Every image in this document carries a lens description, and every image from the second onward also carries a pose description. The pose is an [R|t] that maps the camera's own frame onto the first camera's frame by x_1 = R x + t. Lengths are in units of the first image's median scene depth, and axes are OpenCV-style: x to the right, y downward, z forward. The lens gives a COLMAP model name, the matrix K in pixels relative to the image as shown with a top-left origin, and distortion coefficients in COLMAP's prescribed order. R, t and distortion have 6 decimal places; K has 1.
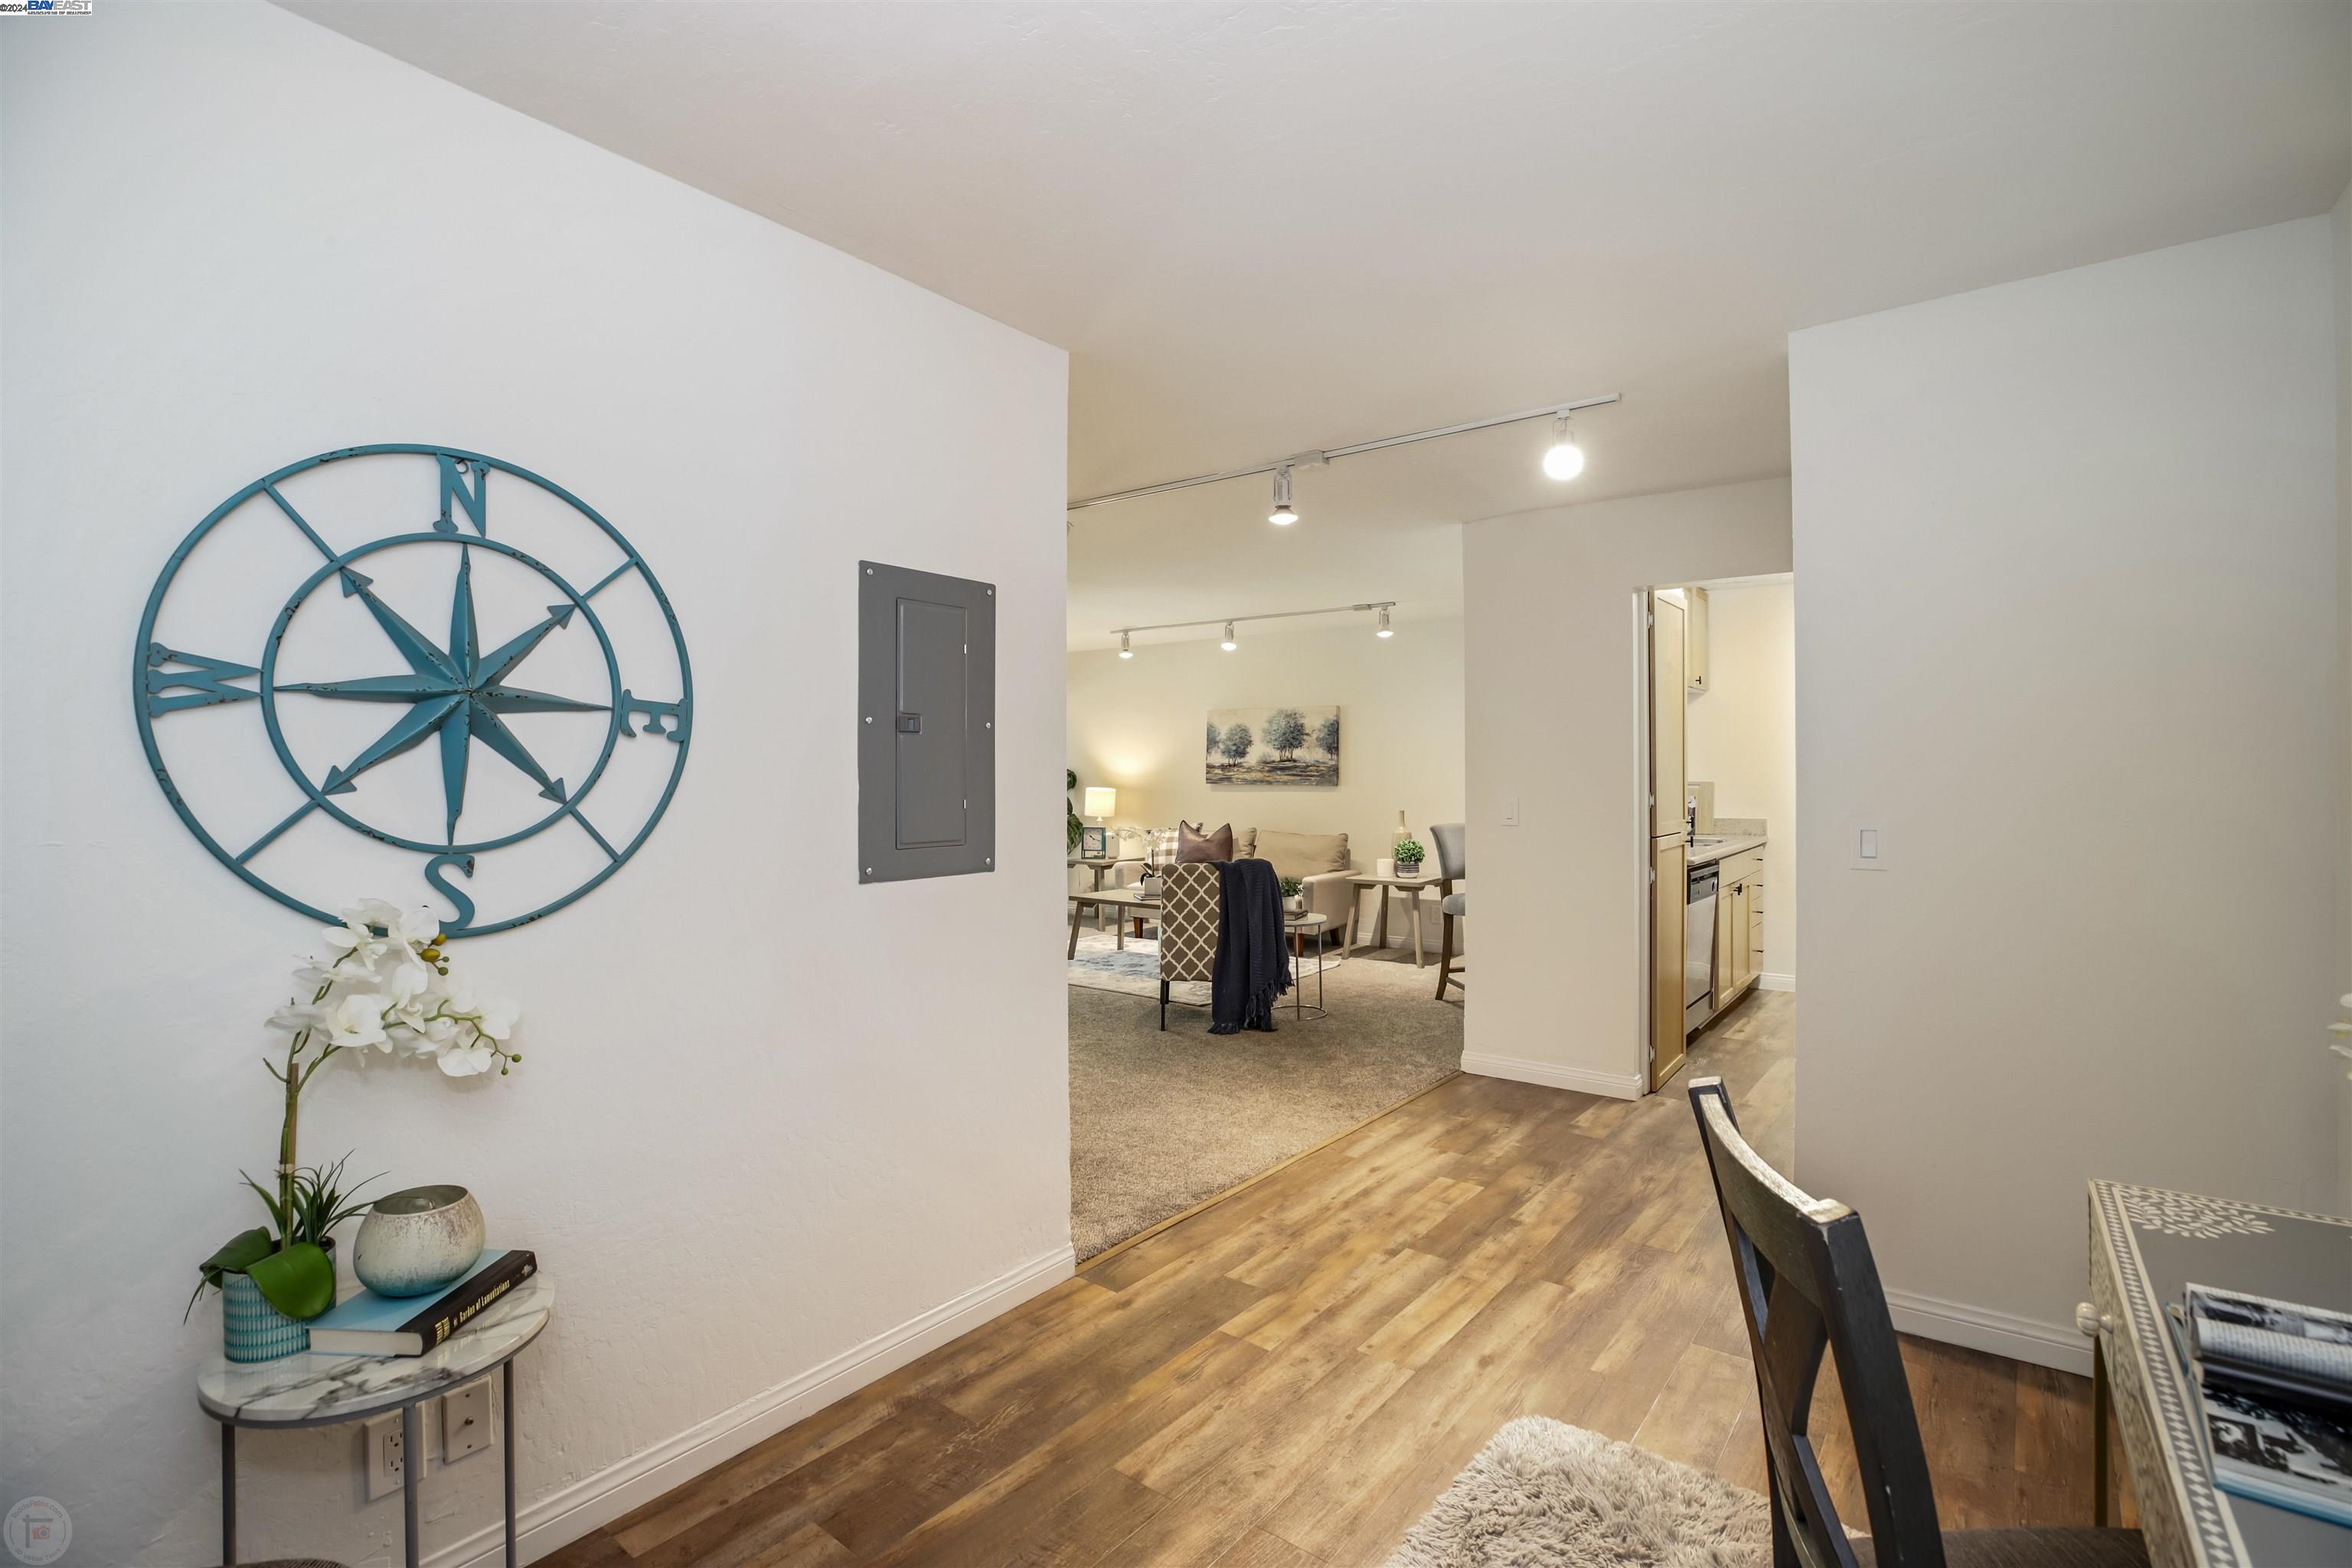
lens RADIAL K [[1083.3, 0, 1195.9], [0, 1083.3, 788.4], [0, 0, 1]] dist [-0.043994, 0.012782]
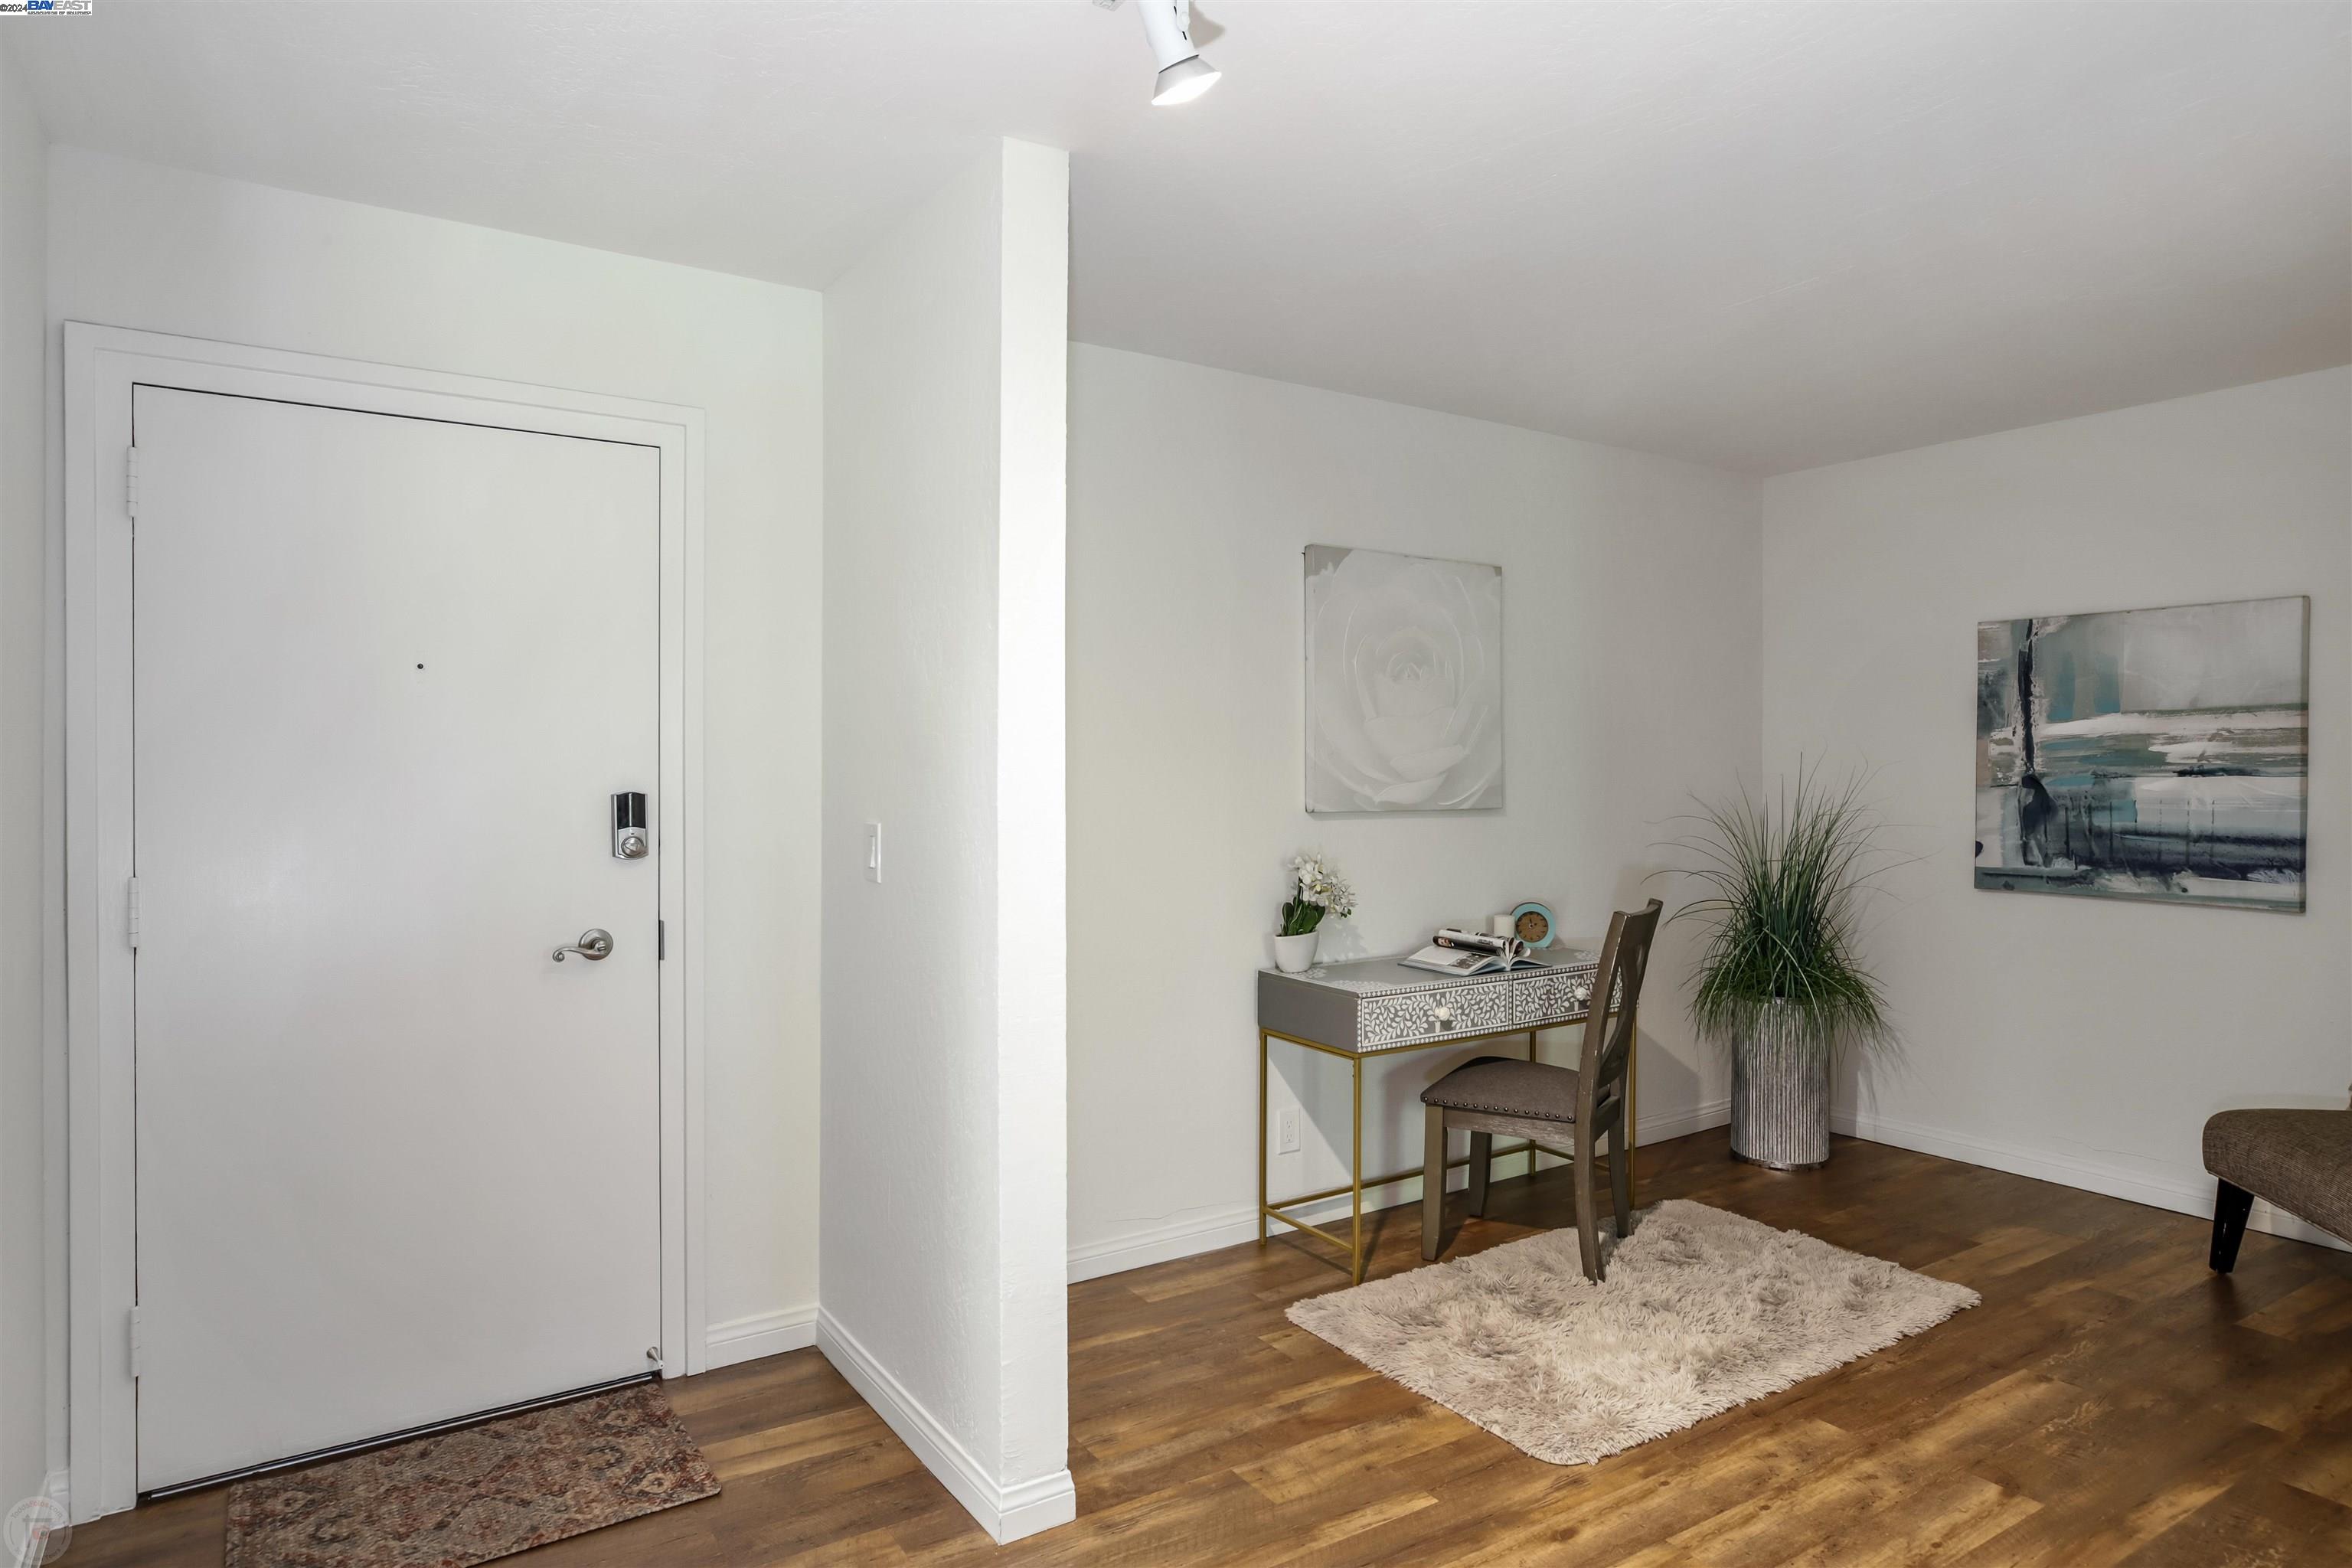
lens RADIAL K [[1373.2, 0, 1176.0], [0, 1373.2, 784.0], [0, 0, 1]] dist [-0.006307, -0.000681]
pose [[-0.940172, -0.001723, 0.340696, 0.058208], [0.006569, 0.999710, 0.023182, -0.008758], [-0.340637, 0.024033, -0.939888, 0.590527]]
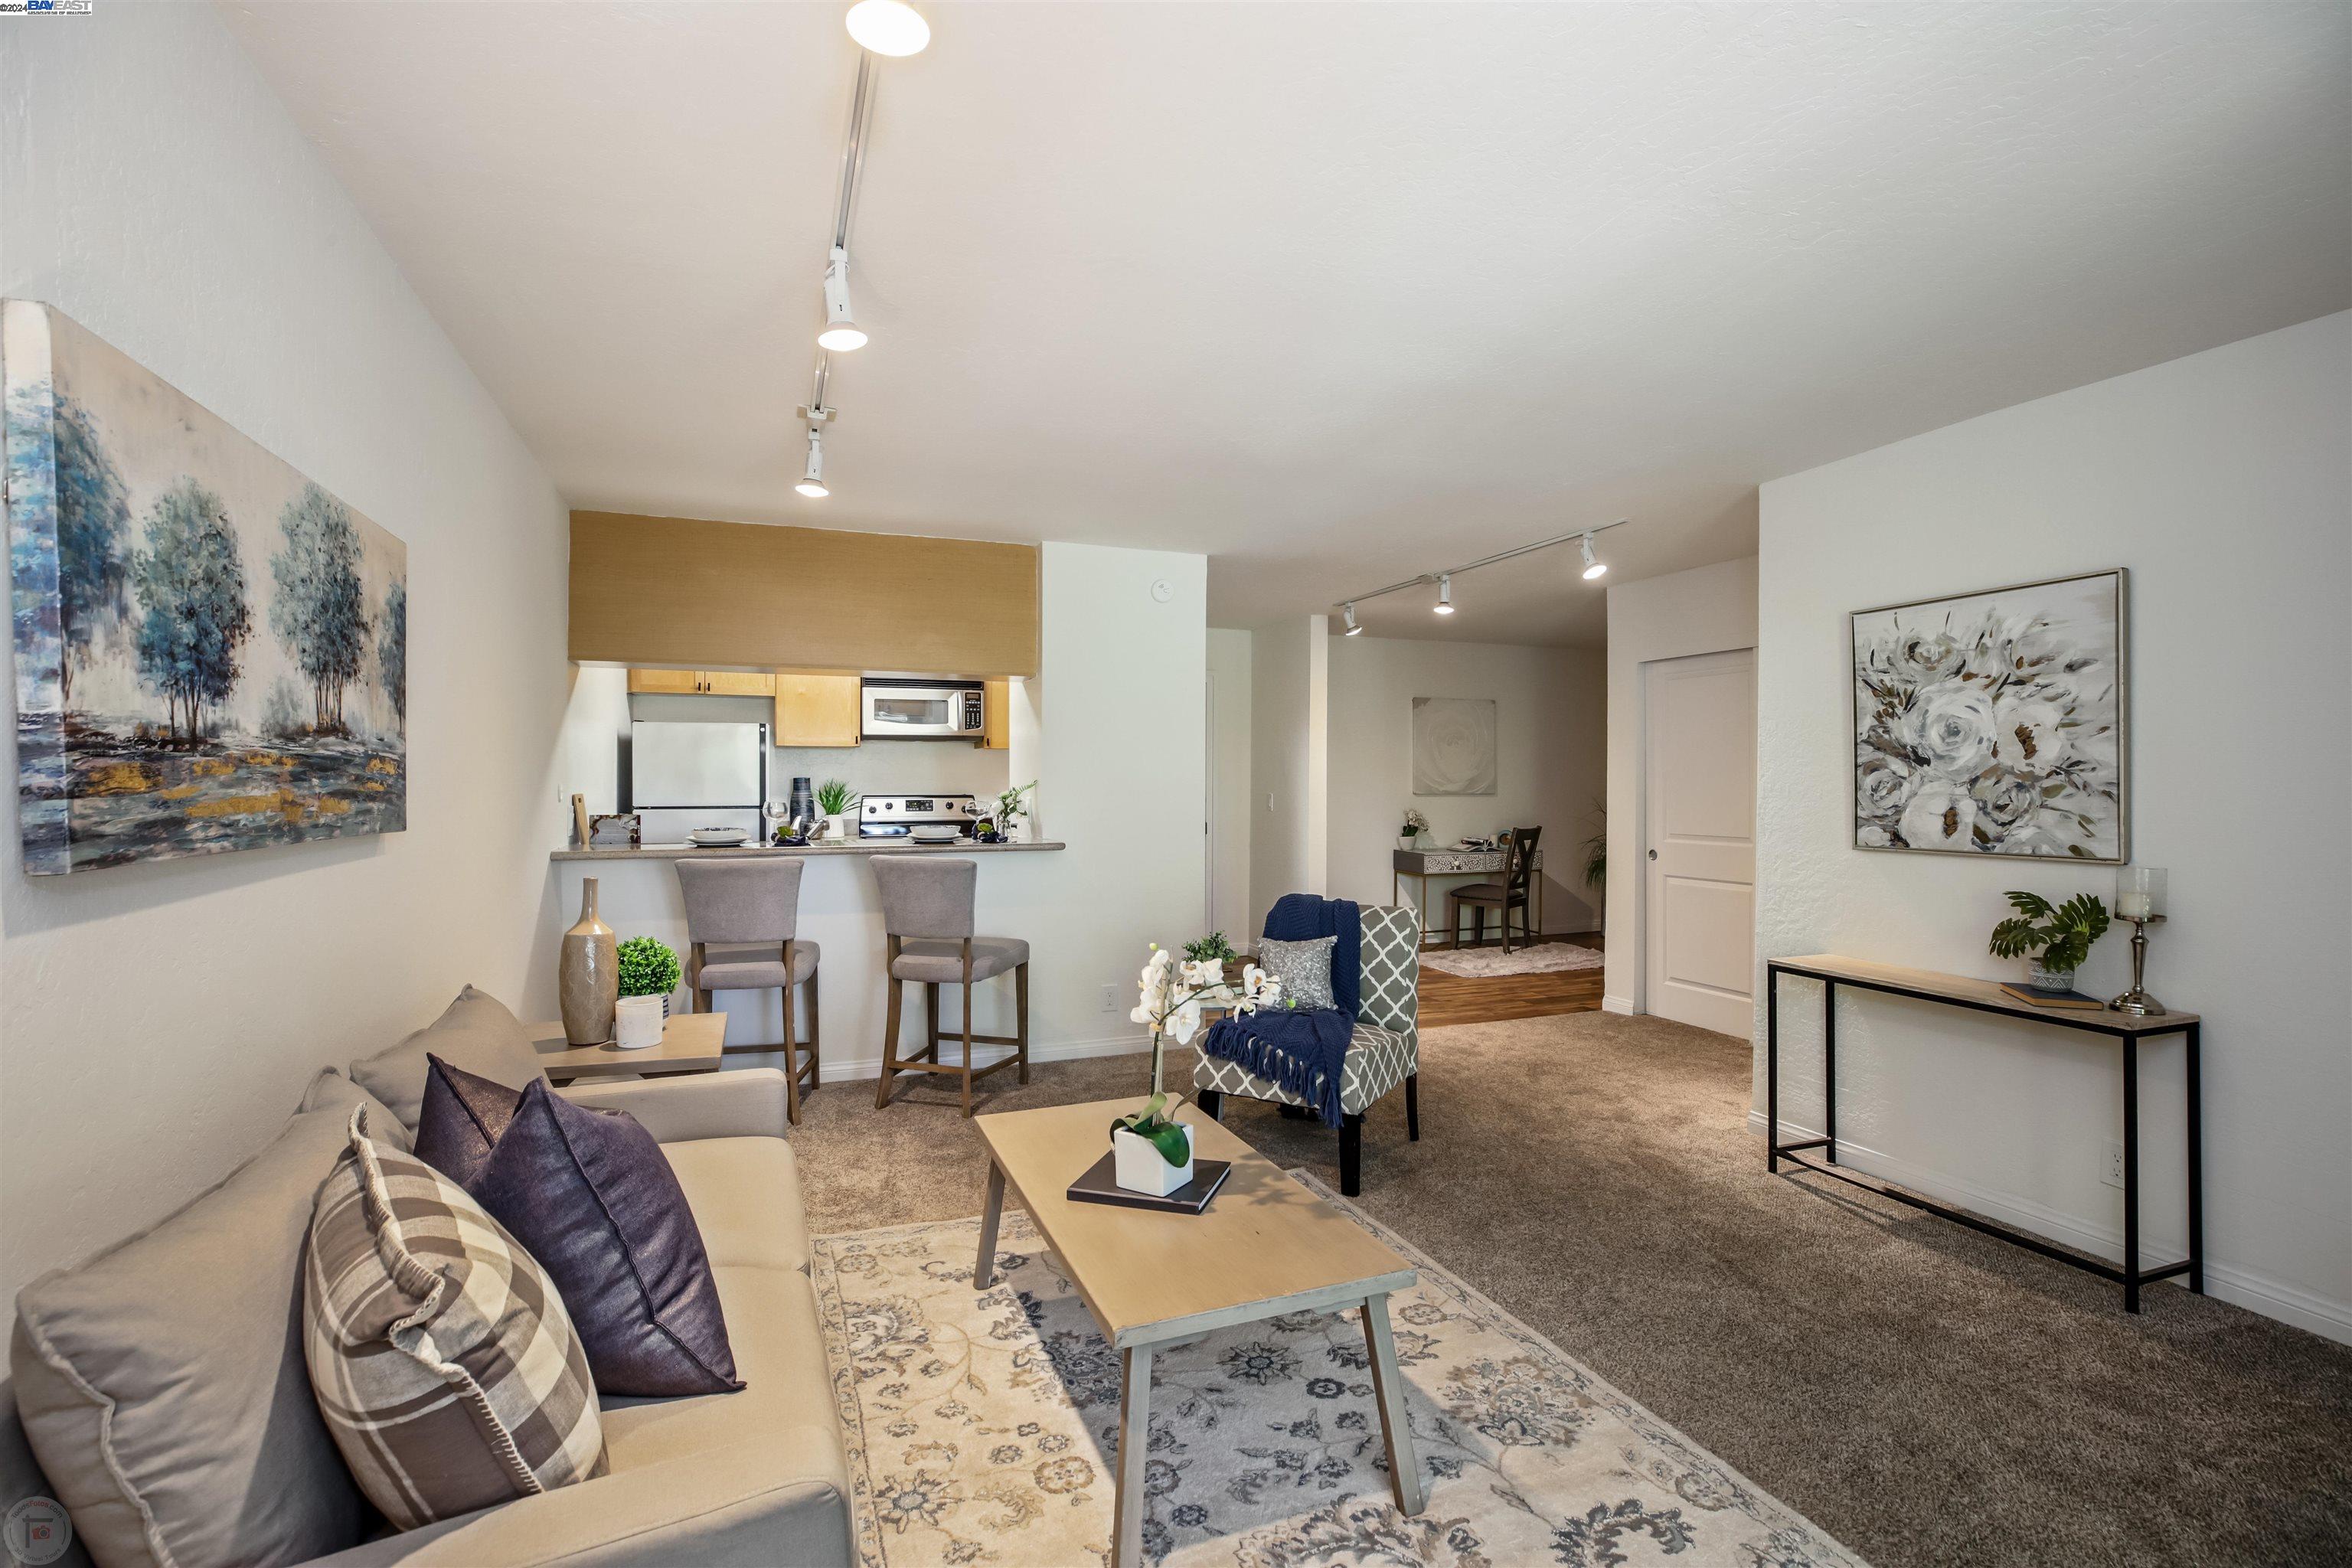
lens RADIAL K [[1083.3, 0, 1195.9], [0, 1083.3, 788.4], [0, 0, 1]] dist [-0.043994, 0.012782]
pose [[-0.853685, -0.005931, 0.520755, -0.186051], [0.006806, 0.999723, 0.022543, -0.017838], [-0.520744, 0.022789, -0.853408, 1.126038]]
